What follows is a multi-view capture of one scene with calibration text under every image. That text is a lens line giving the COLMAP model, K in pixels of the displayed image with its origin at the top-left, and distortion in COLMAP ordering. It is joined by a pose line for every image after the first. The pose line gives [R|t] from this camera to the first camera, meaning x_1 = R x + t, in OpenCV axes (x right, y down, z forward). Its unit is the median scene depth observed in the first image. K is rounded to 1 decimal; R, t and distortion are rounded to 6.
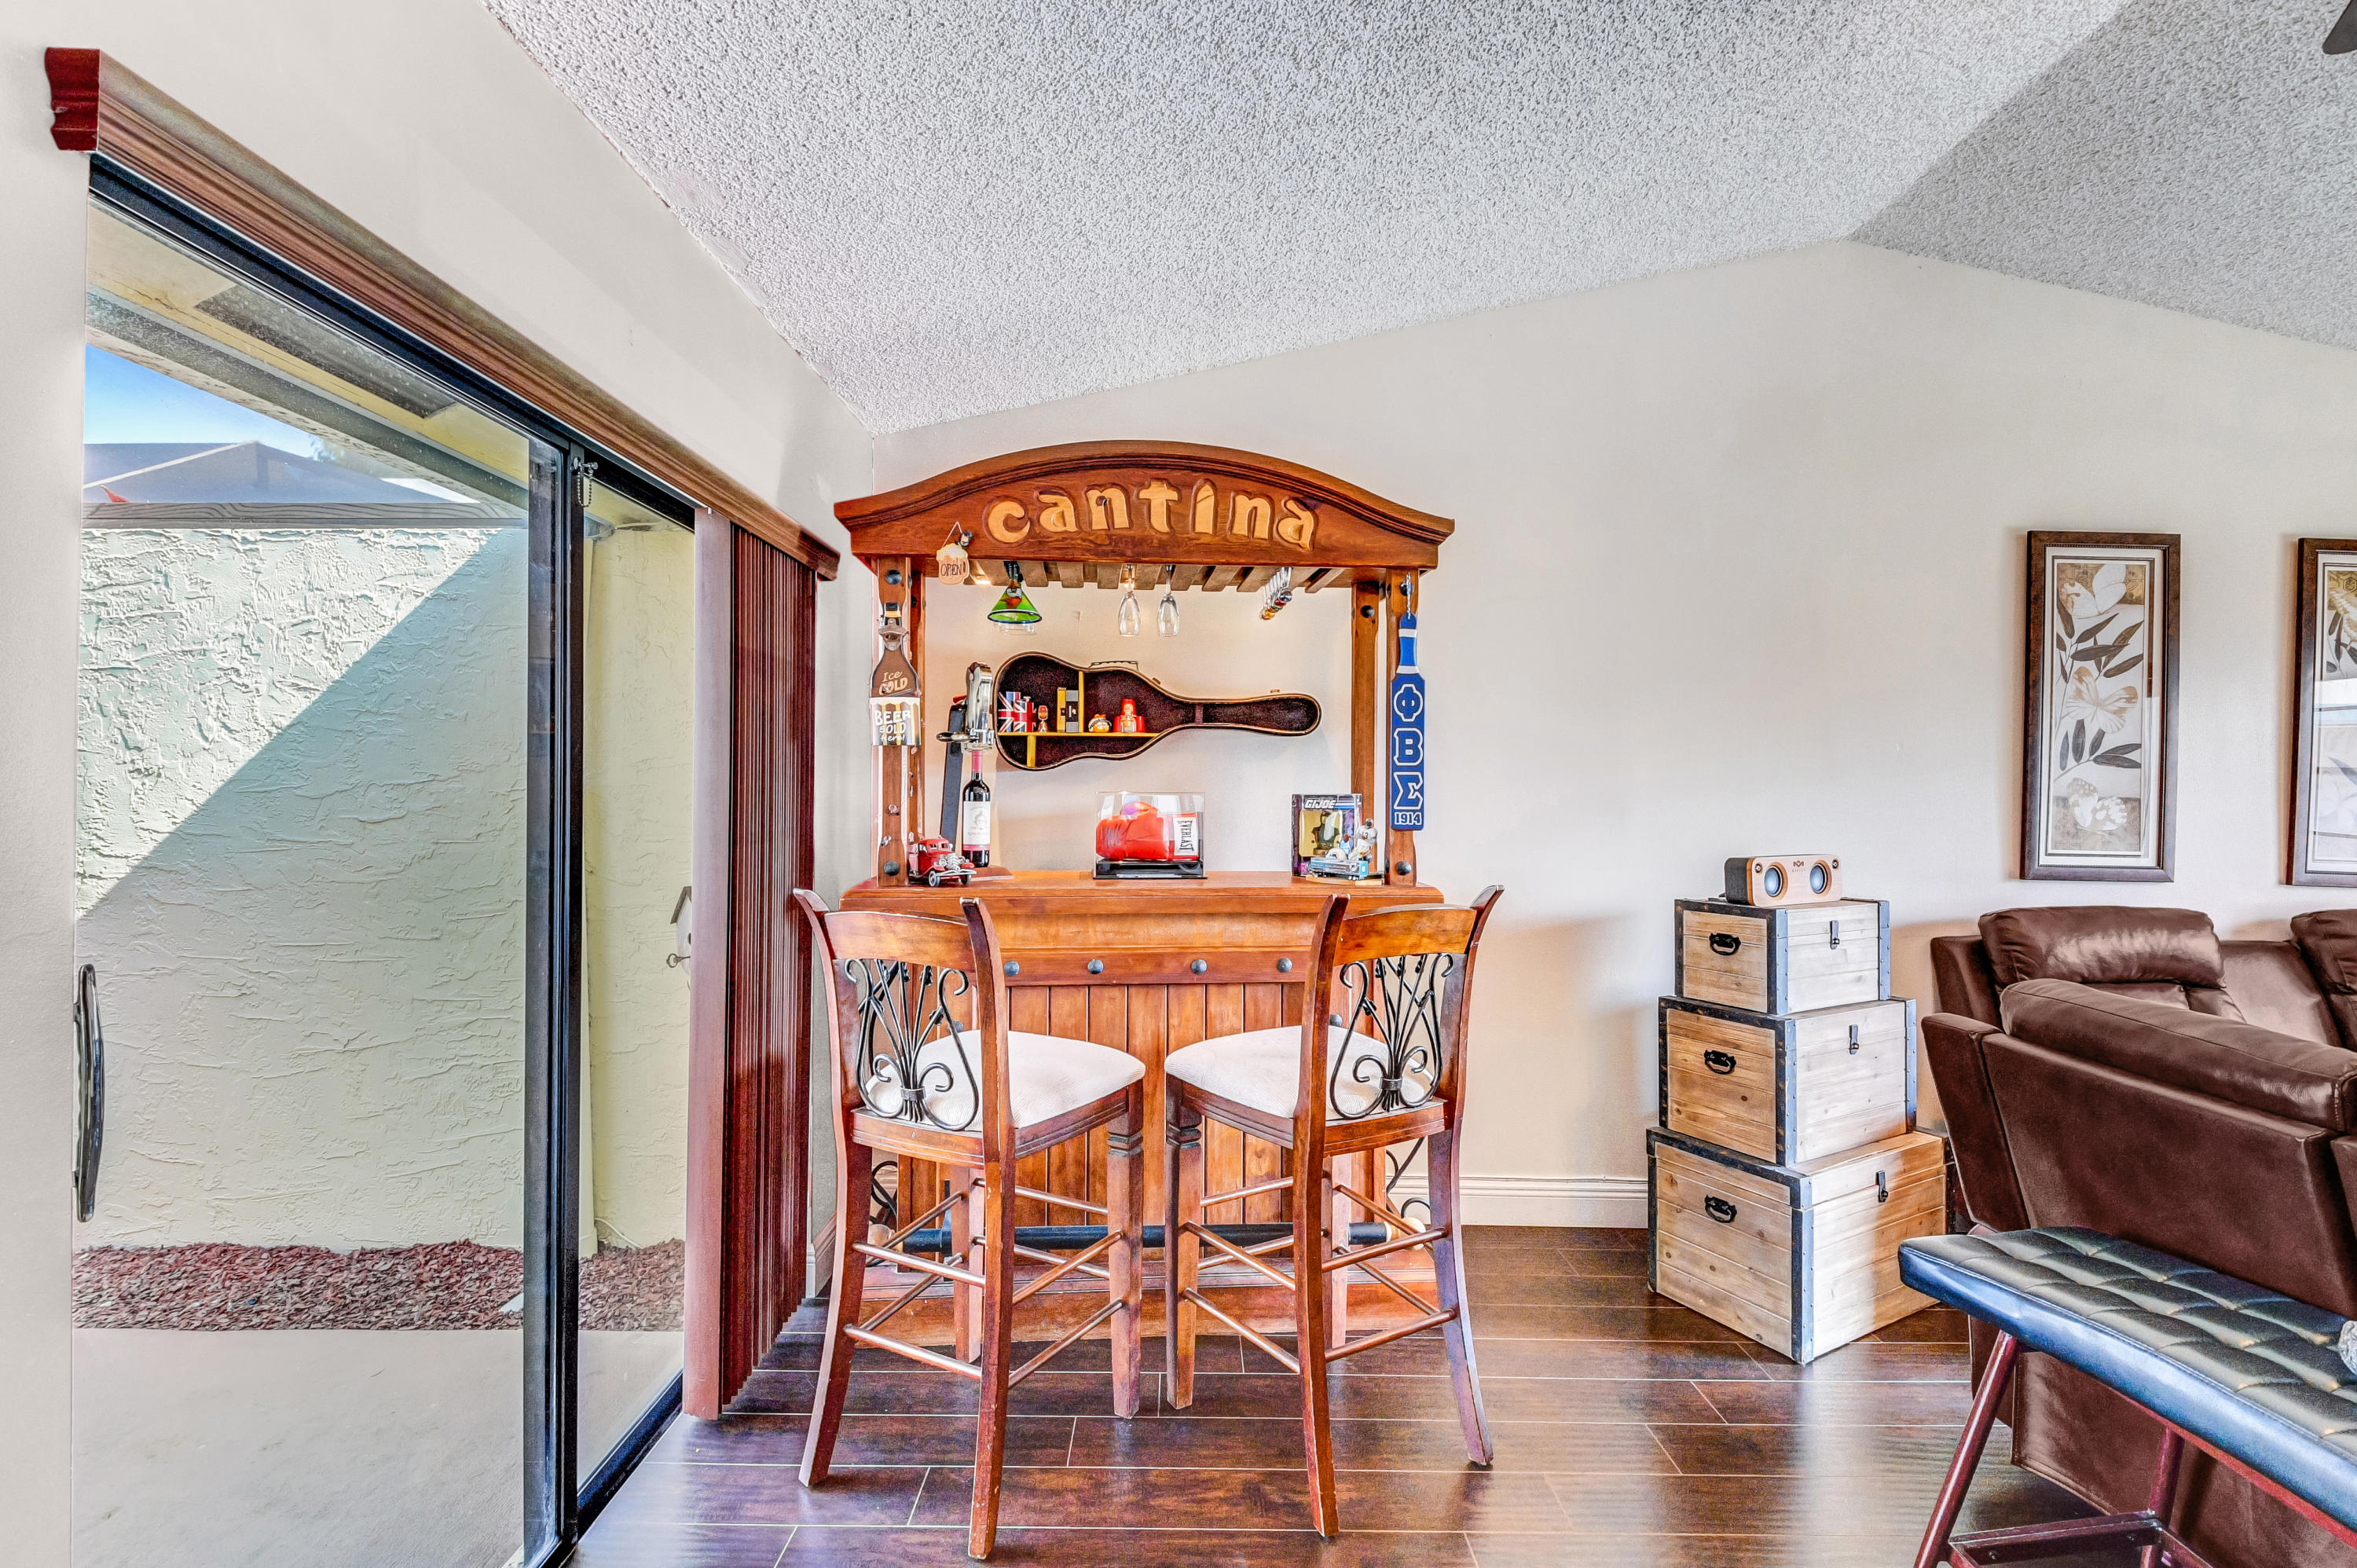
lens RADIAL K [[1030.5, 0, 1176.6], [0, 1030.5, 781.1], [0, 0, 1]] dist [0.001572, -0.004910]
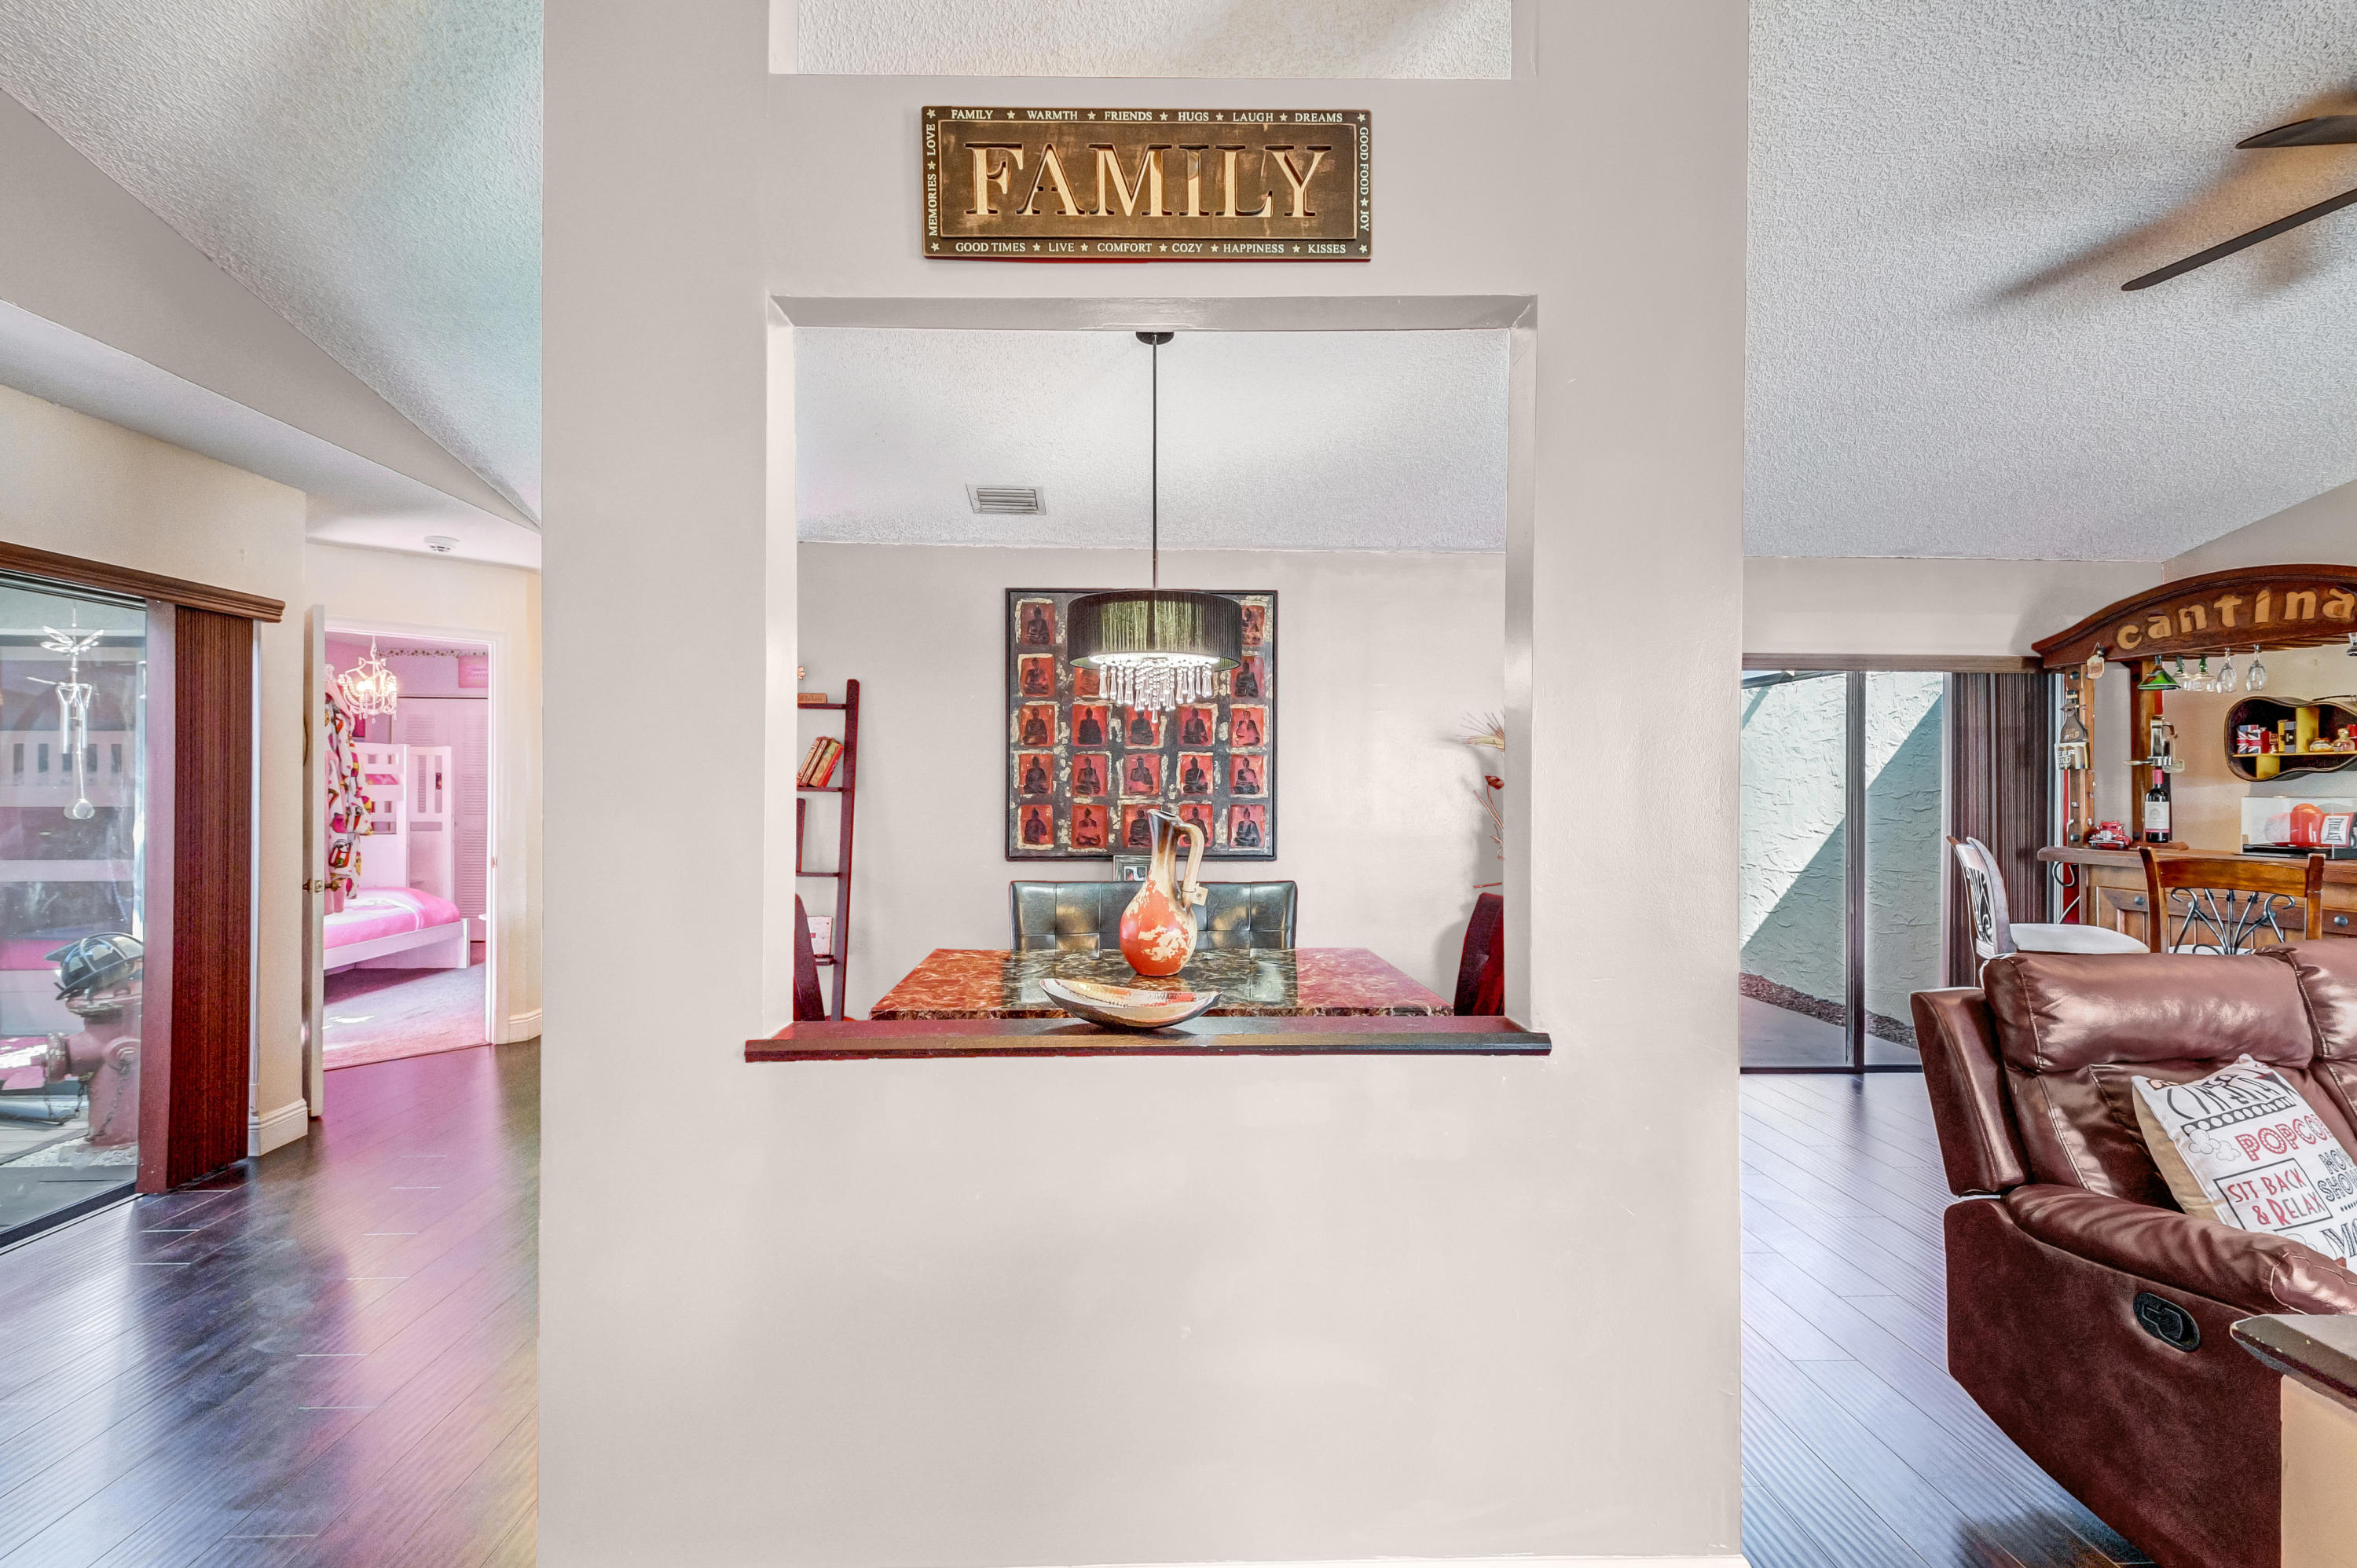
lens RADIAL K [[1032.4, 0, 1186.7], [0, 1032.4, 781.3], [0, 0, 1]] dist [0.052262, -0.026529]
pose [[0.070004, -0.011585, -0.997479, 1.260592], [-0.002102, 0.999929, -0.011761, 0.009689], [0.997544, 0.002920, 0.069975, -0.579213]]
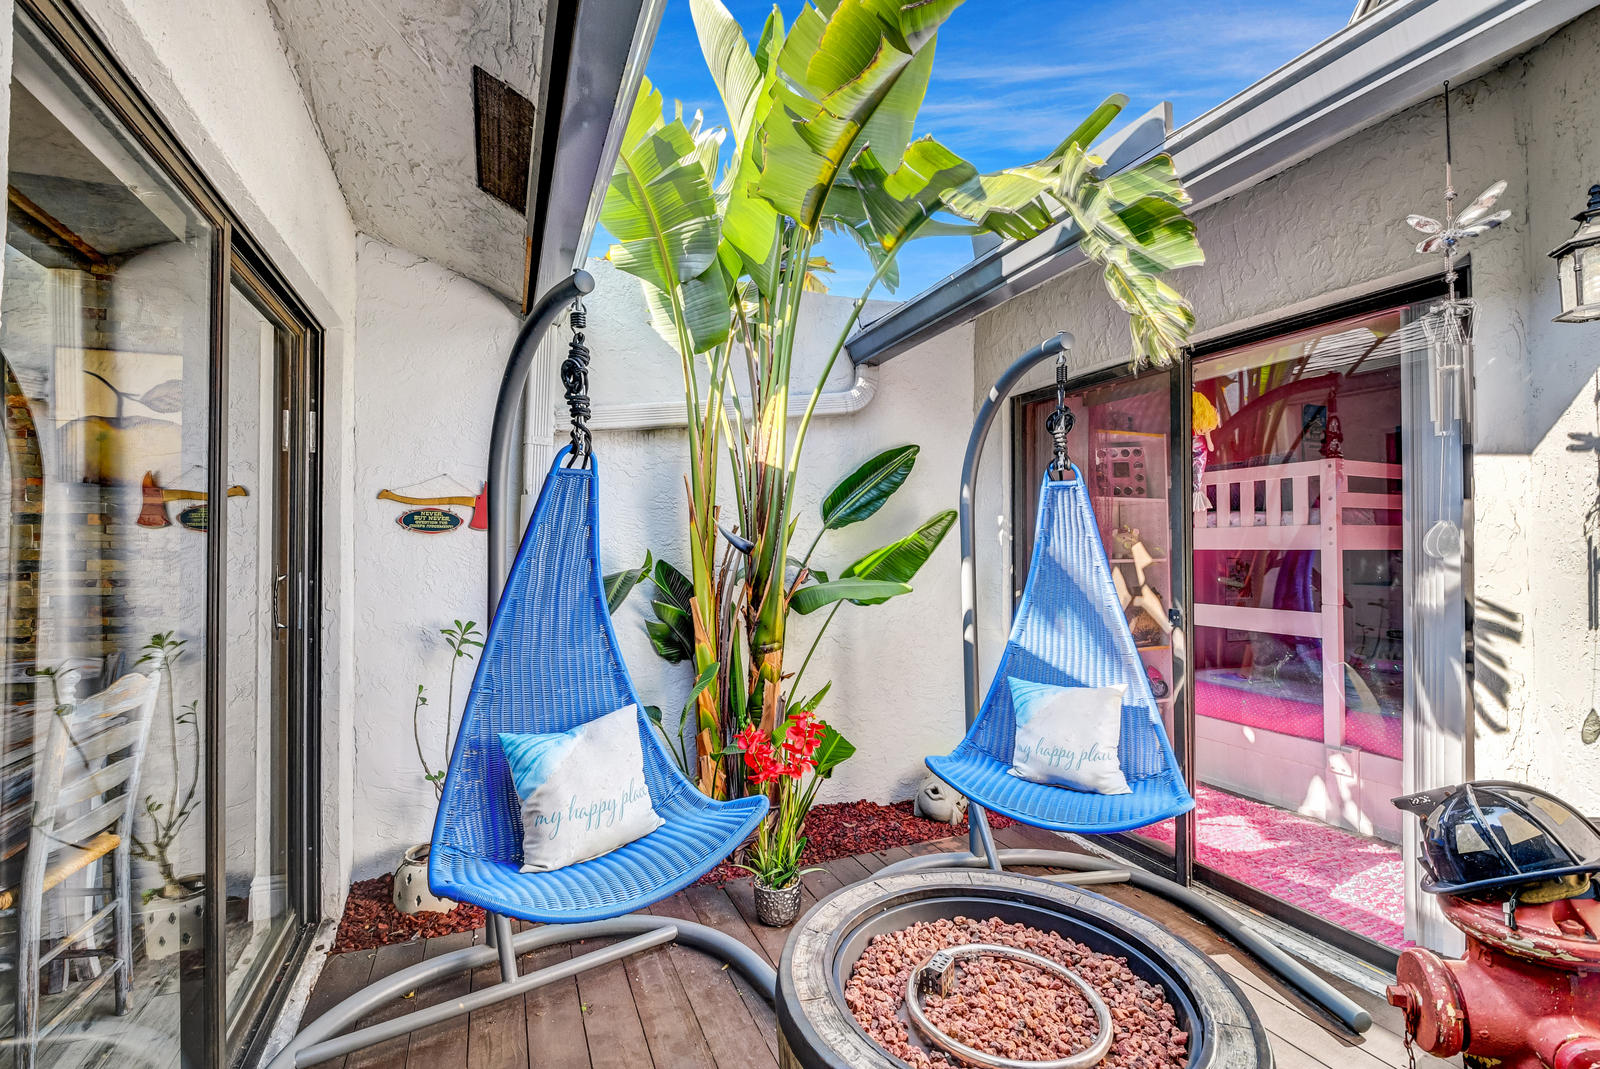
lens RADIAL K [[695.9, 0, 800.0], [0, 695.9, 534.5], [0, 0, 1]] dist [0.013008, -0.028360]
pose [[-0.908637, -0.018610, -0.417172, 0.449129], [-0.008853, 0.999640, -0.025312, 0.043689], [0.417493, -0.019306, -0.908475, -1.612545]]
